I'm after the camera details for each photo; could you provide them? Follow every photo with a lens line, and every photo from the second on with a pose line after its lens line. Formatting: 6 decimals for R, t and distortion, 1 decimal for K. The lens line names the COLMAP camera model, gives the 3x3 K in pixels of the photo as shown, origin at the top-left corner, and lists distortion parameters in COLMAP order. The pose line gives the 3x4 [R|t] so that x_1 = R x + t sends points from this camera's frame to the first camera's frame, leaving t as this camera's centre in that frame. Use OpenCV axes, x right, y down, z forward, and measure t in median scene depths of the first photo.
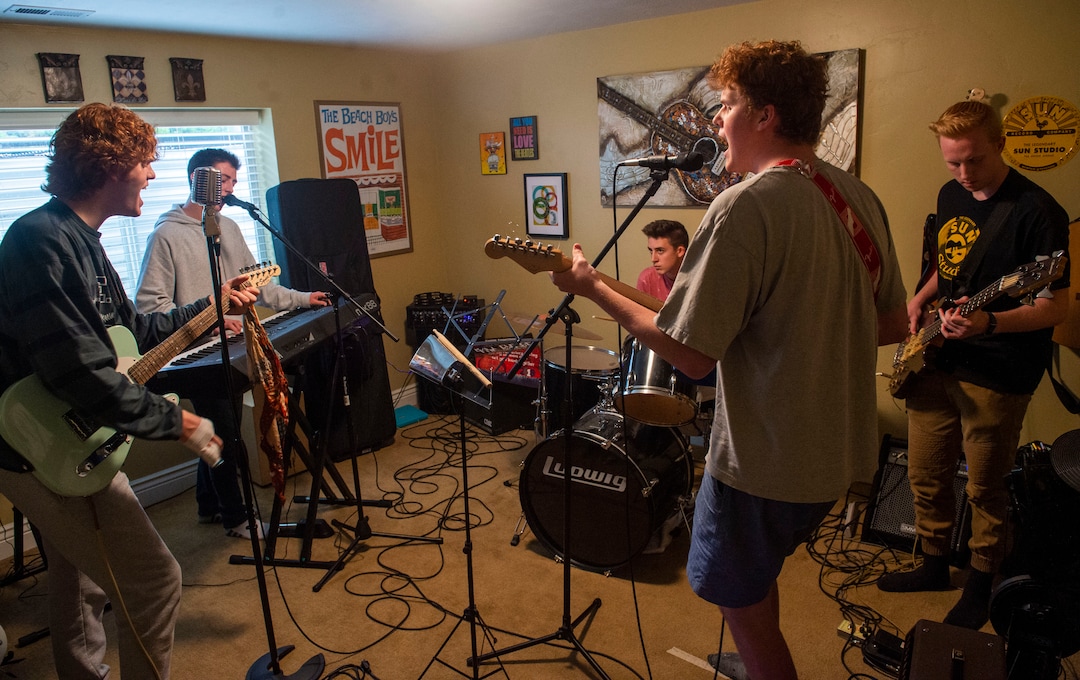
lens RADIAL K [[777.7, 0, 540.0], [0, 777.7, 340.0], [0, 0, 1]] dist [-0.058656, -0.004826]
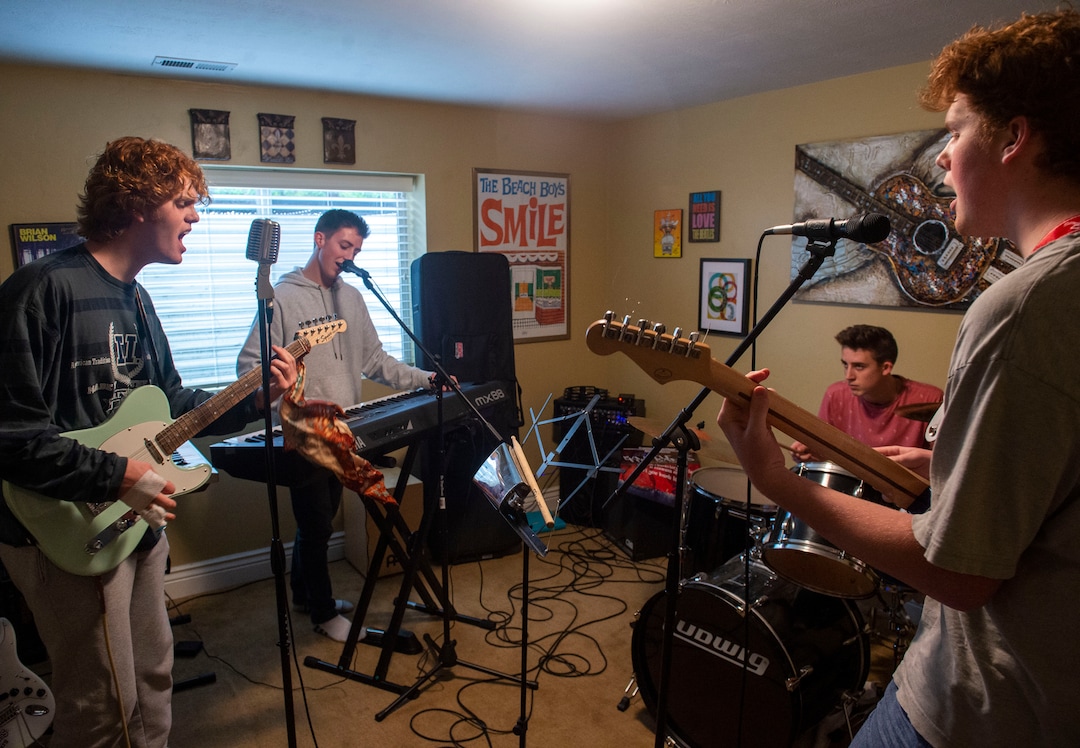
lens RADIAL K [[780.2, 0, 512.8], [0, 780.2, 384.0], [0, 0, 1]] dist [-0.054982, -0.005665]
pose [[0.949099, 0.090679, -0.301642, 0.059565], [-0.108607, 0.993147, -0.043167, -0.019949], [0.295661, 0.073730, 0.952443, 0.153380]]
